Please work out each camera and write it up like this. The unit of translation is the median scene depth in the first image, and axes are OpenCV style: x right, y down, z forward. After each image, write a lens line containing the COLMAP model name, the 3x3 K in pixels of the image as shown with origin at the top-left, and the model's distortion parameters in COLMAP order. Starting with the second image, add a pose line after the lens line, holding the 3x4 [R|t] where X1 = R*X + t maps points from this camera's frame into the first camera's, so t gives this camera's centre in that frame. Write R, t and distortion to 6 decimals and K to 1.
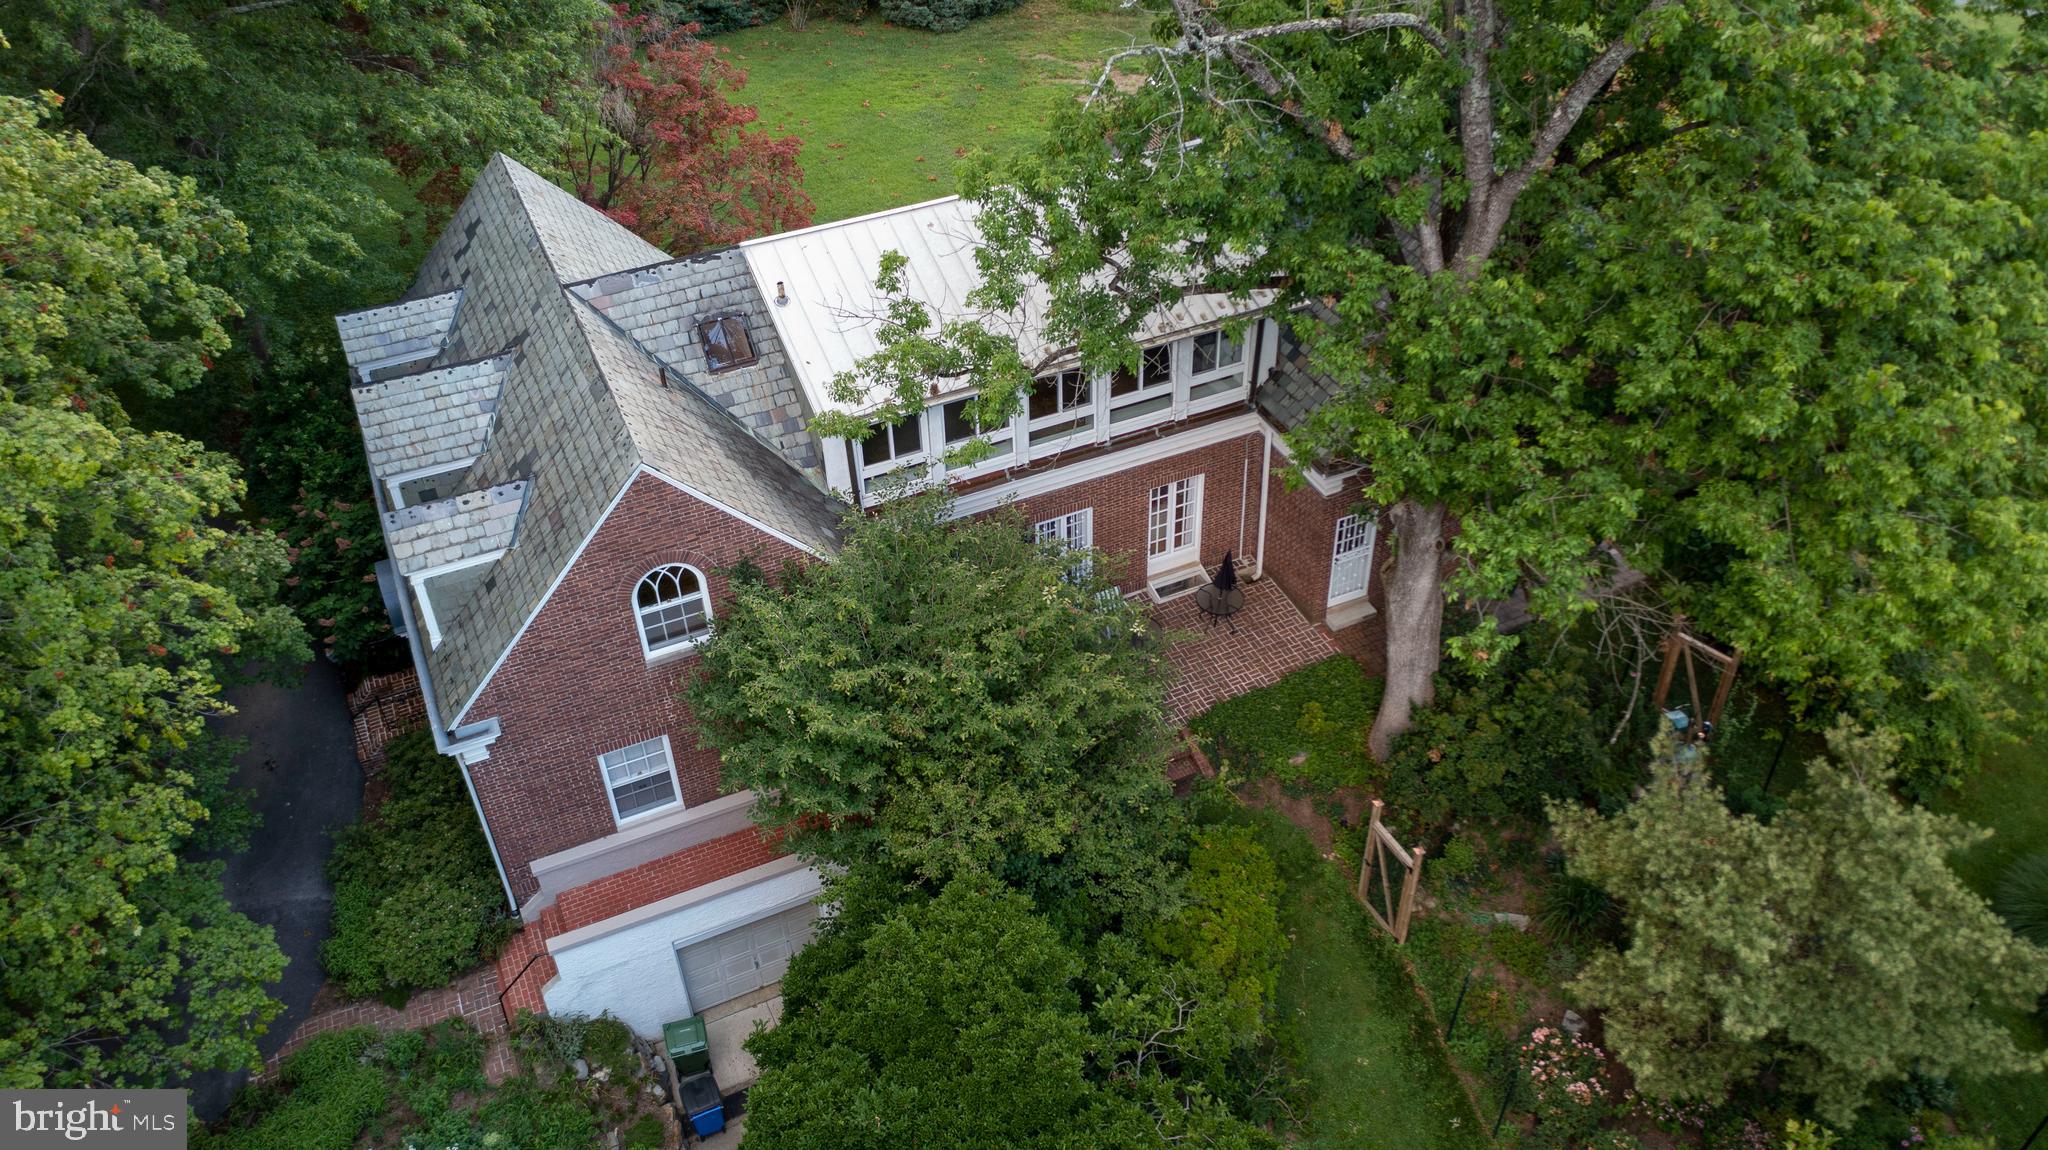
lens RADIAL K [[1622.5, 0, 1033.1], [0, 1622.5, 572.5], [0, 0, 1]] dist [-0.011360, 0.007799]
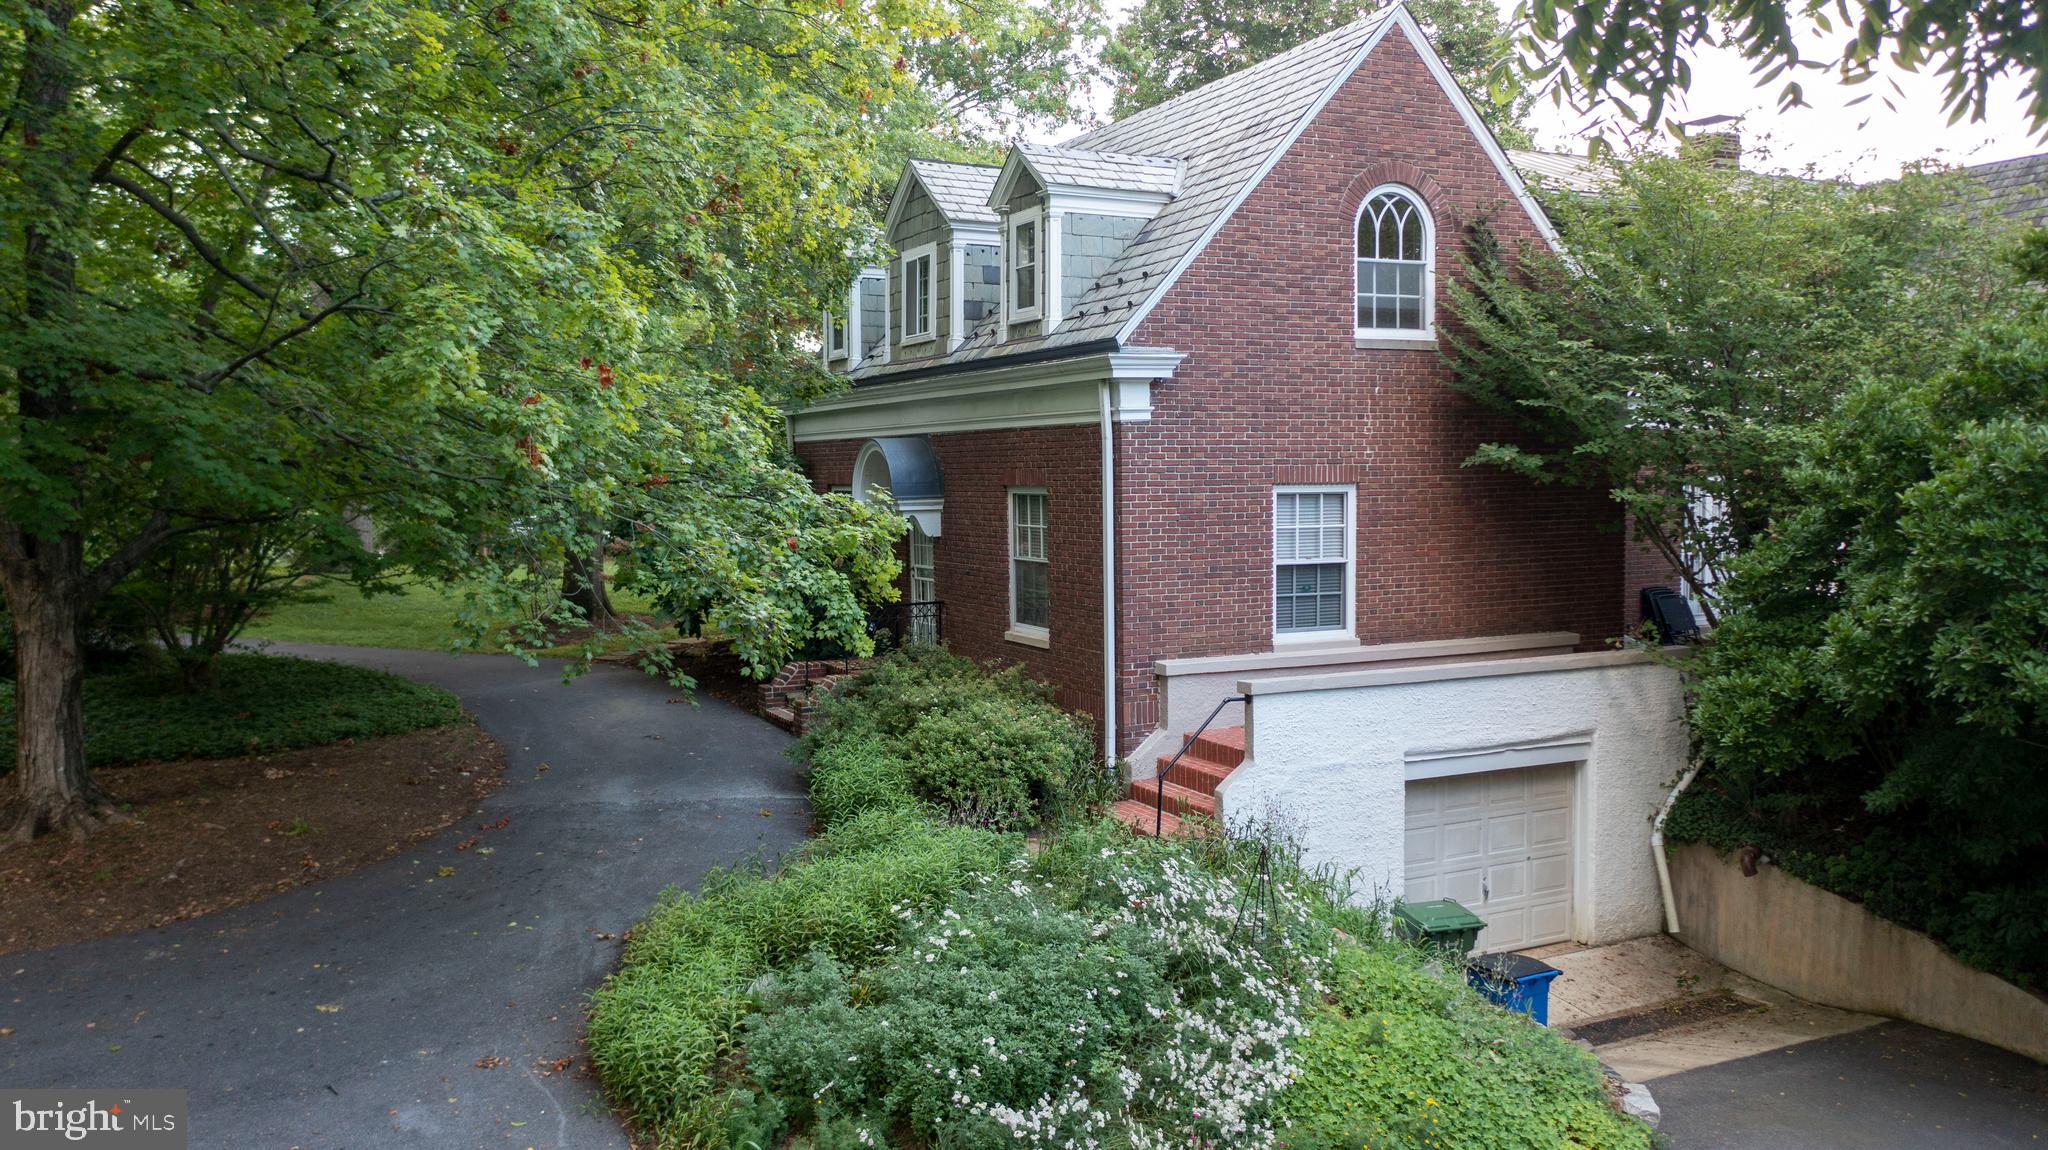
lens RADIAL K [[1632.2, 0, 1034.6], [0, 1632.2, 574.3], [0, 0, 1]] dist [-0.016227, 0.011038]
pose [[0.999580, 0.007328, 0.028039, -0.373160], [0.010990, 0.799389, -0.600713, 0.531584], [-0.026816, 0.600769, 0.798973, 0.459006]]
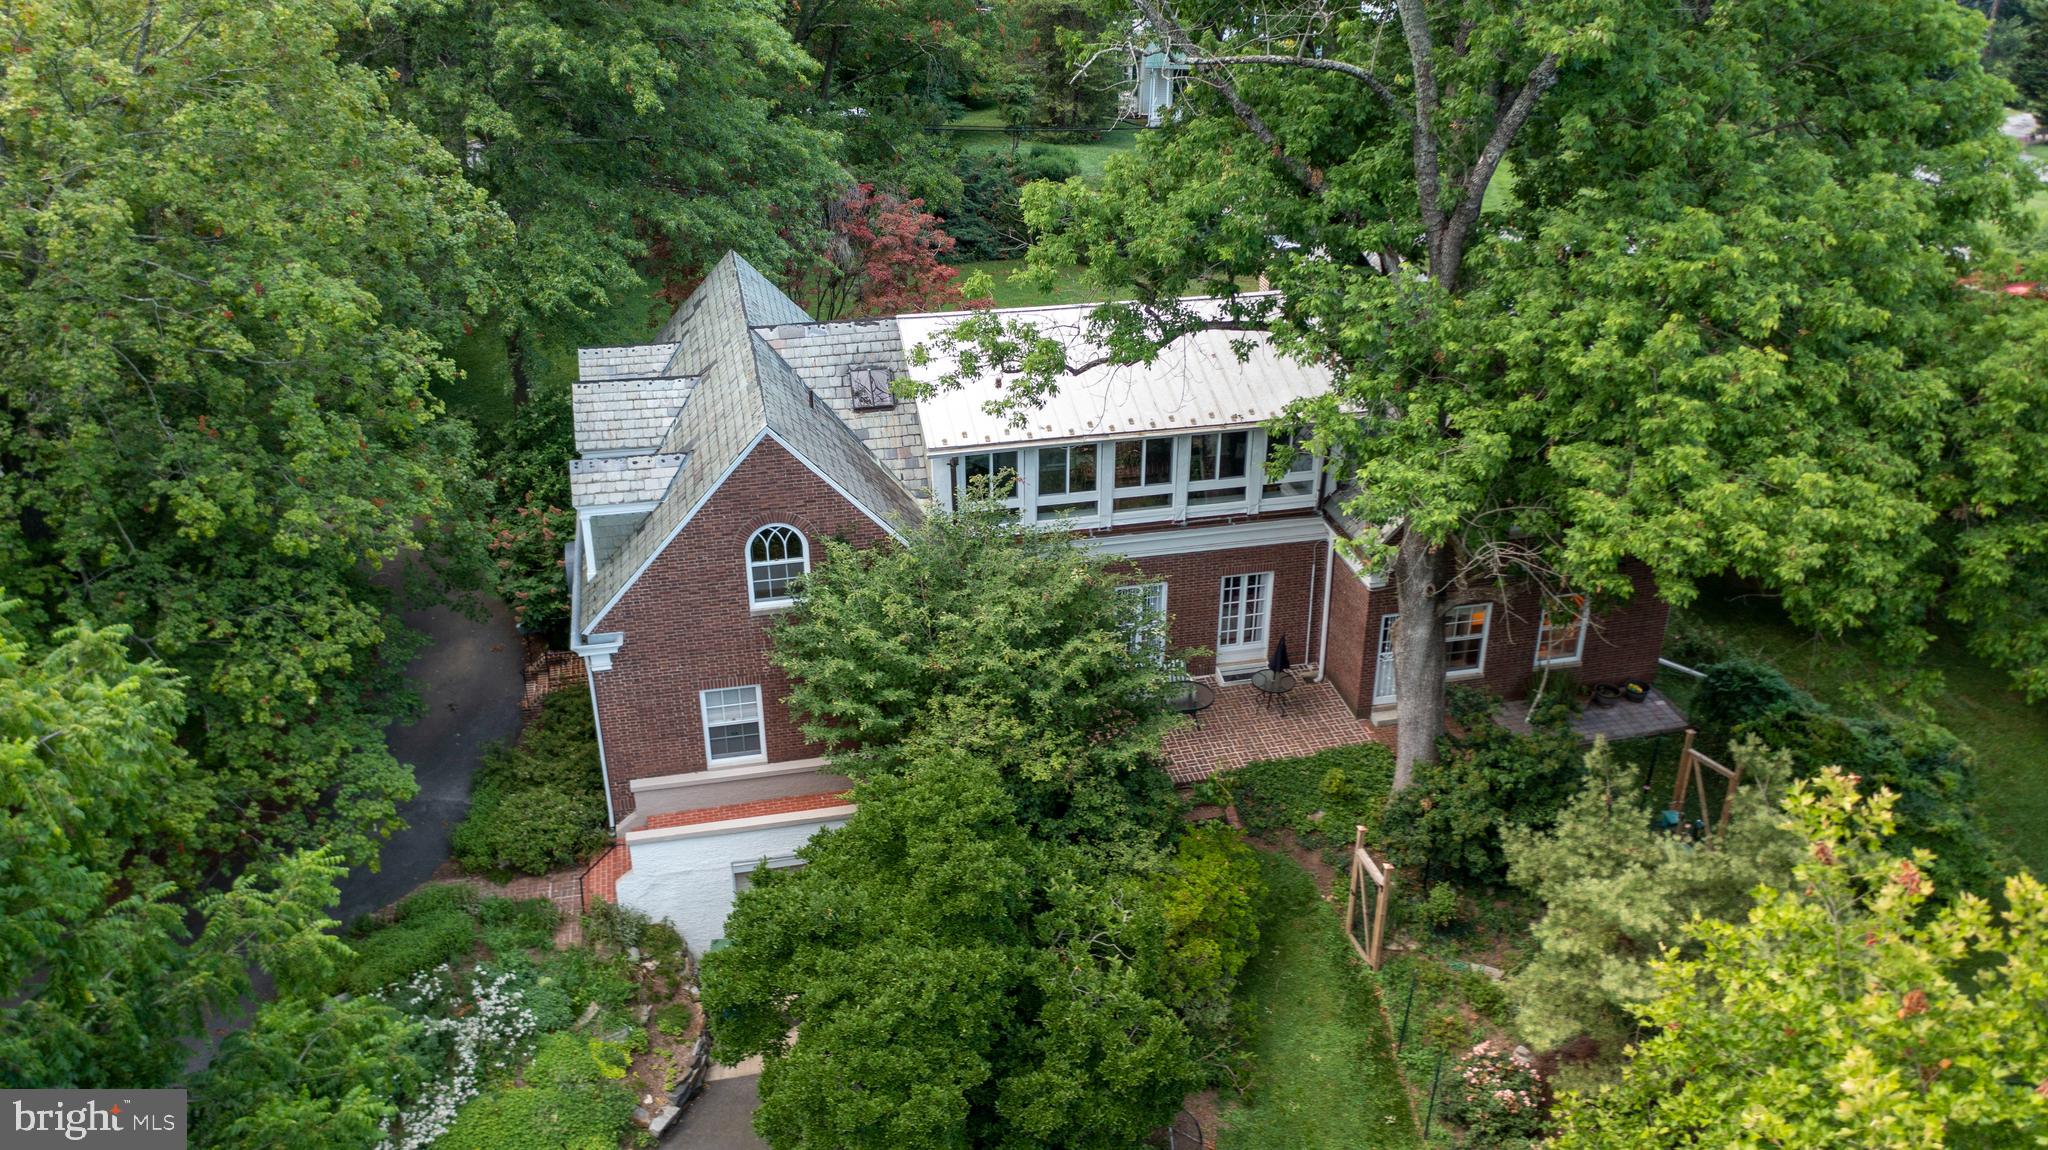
lens RADIAL K [[1632.2, 0, 1034.6], [0, 1632.2, 574.3], [0, 0, 1]] dist [-0.016227, 0.011038]
pose [[0.978015, 0.117424, -0.172333, 0.160915], [-0.151471, 0.968009, -0.200040, 0.223125], [0.143331, 0.221745, 0.964513, -0.132189]]
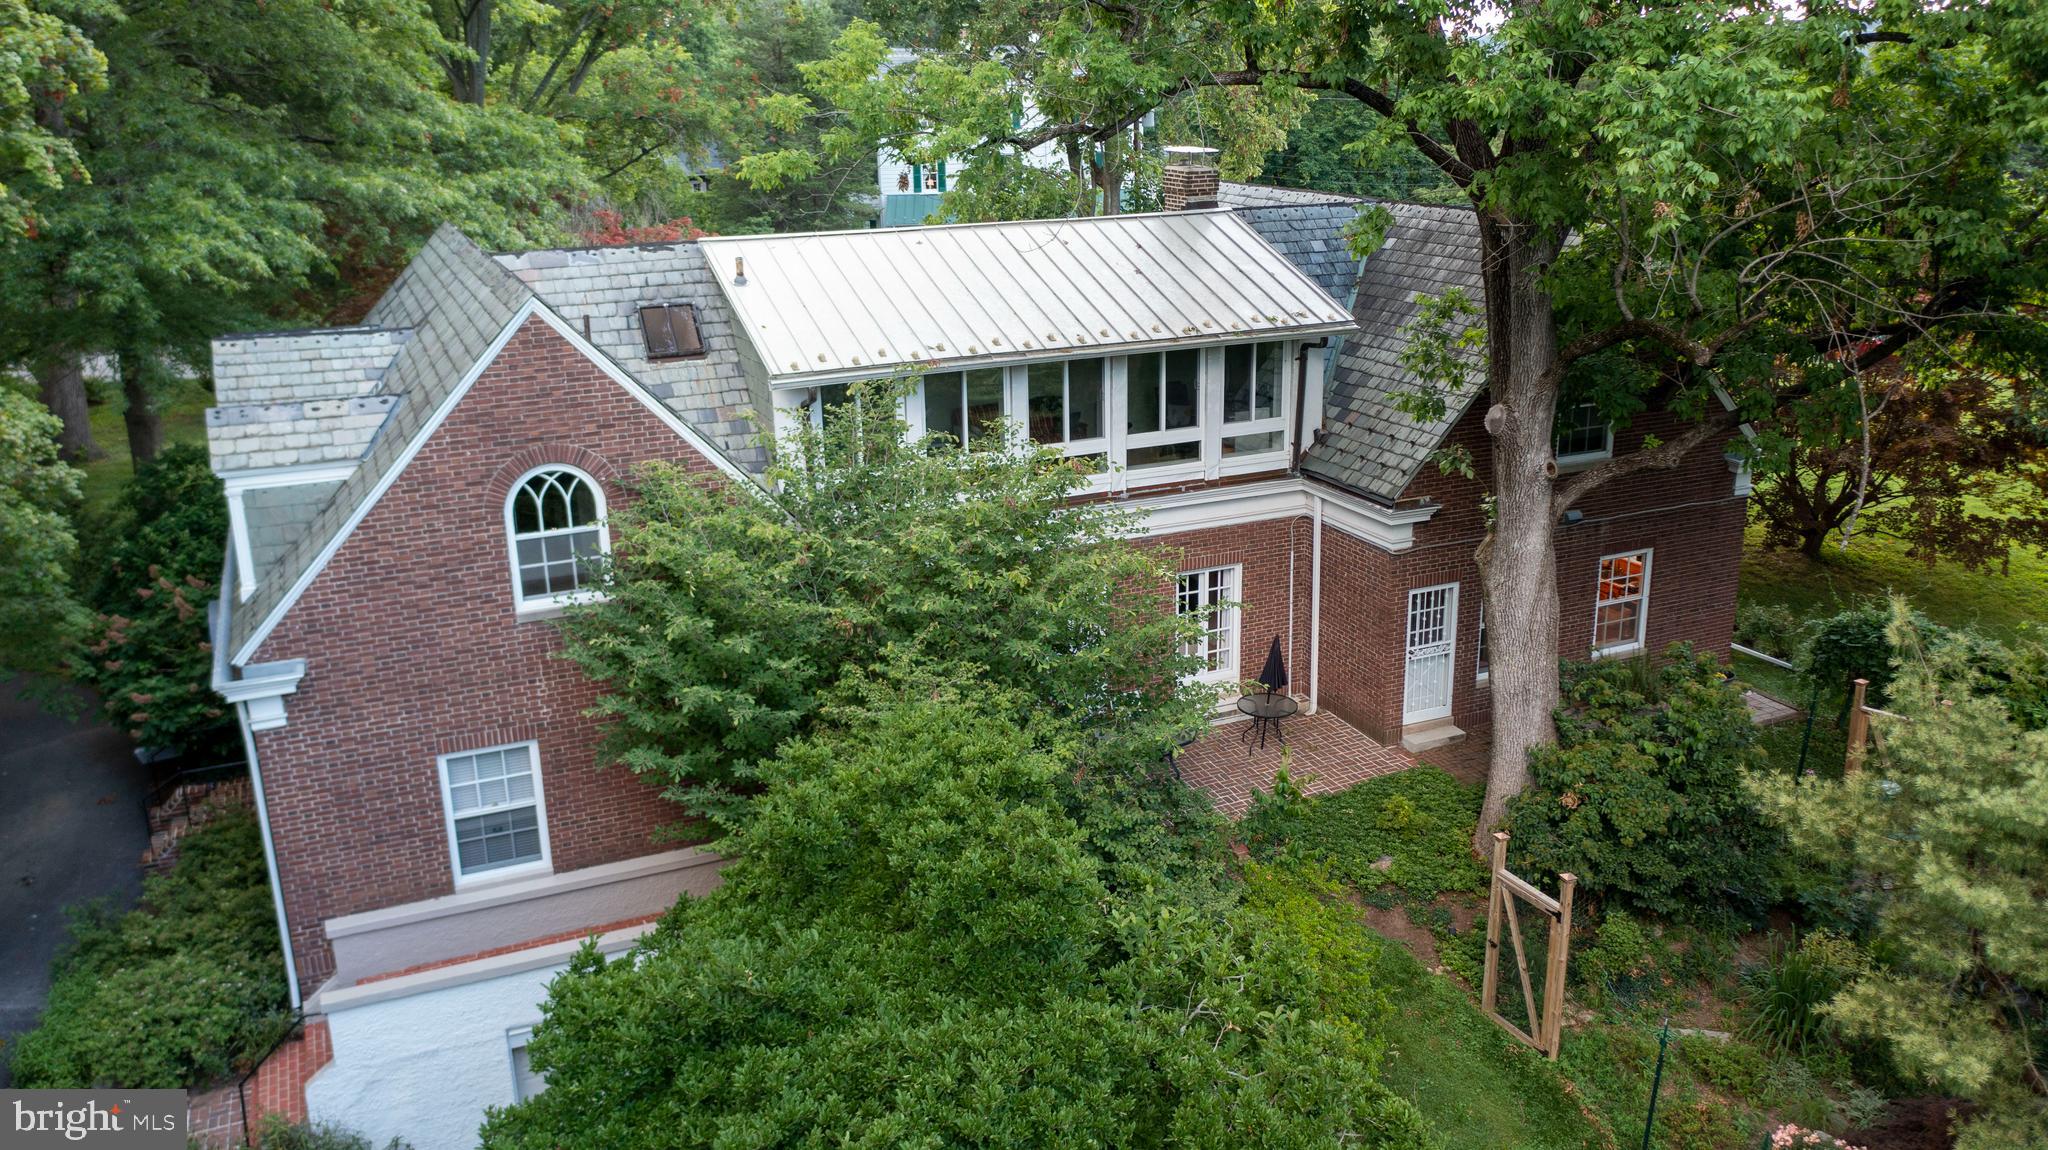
lens RADIAL K [[1632.2, 0, 1034.6], [0, 1632.2, 574.3], [0, 0, 1]] dist [-0.016227, 0.011038]
pose [[0.999903, 0.007766, -0.011562, 0.011263], [-0.011601, 0.923754, -0.382812, 0.305101], [0.007707, 0.382909, 0.923754, 0.271937]]
